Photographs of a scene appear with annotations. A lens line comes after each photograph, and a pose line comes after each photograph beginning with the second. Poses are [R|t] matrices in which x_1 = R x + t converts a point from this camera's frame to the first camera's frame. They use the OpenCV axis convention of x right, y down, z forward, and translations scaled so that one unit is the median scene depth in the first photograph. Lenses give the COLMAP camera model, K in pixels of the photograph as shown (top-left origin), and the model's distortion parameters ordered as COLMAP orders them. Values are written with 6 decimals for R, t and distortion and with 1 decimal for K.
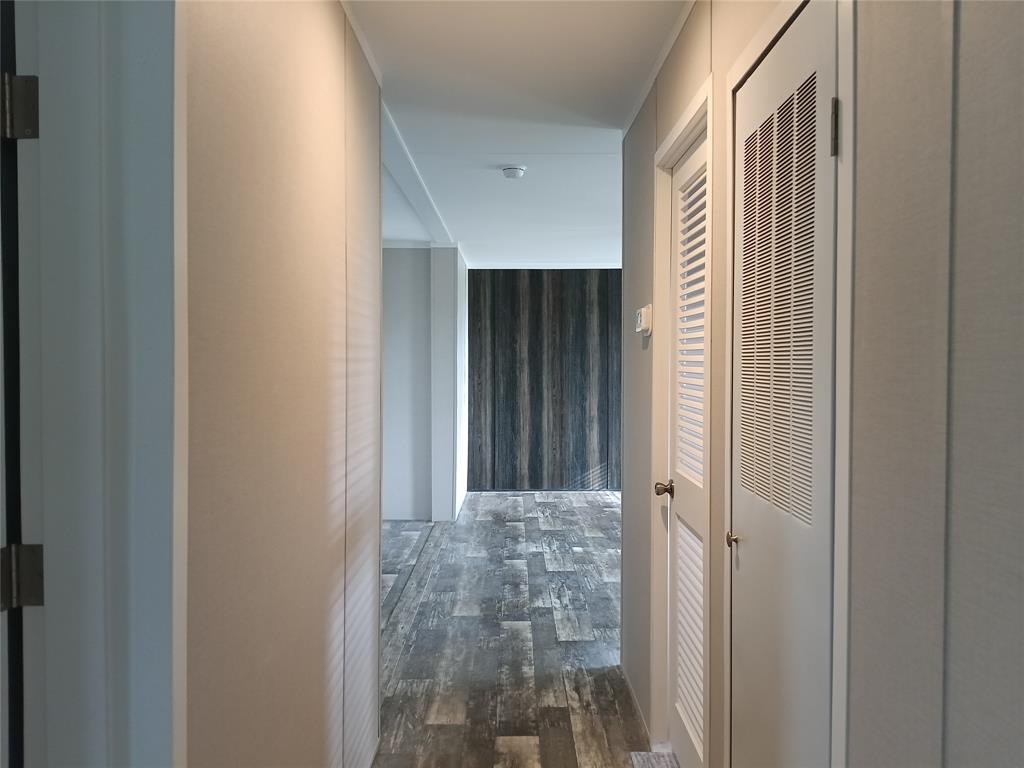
lens RADIAL K [[769.0, 0, 512.0], [0, 769.0, 384.0], [0, 0, 1]] dist [0.059436, -0.141213]
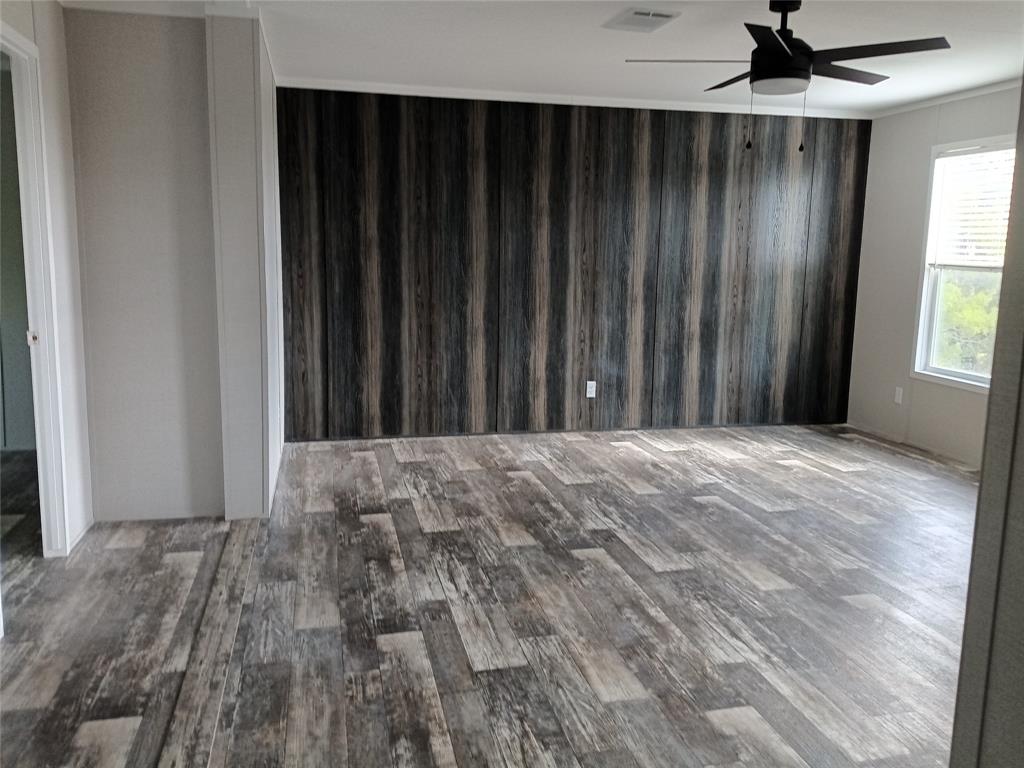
lens RADIAL K [[769.0, 0, 512.0], [0, 769.0, 384.0], [0, 0, 1]] dist [0.059436, -0.141213]
pose [[0.971023, -0.019182, 0.238214, -0.026648], [-0.014200, 0.990382, 0.137633, -0.002200], [-0.238563, -0.137027, 0.961411, 0.336347]]
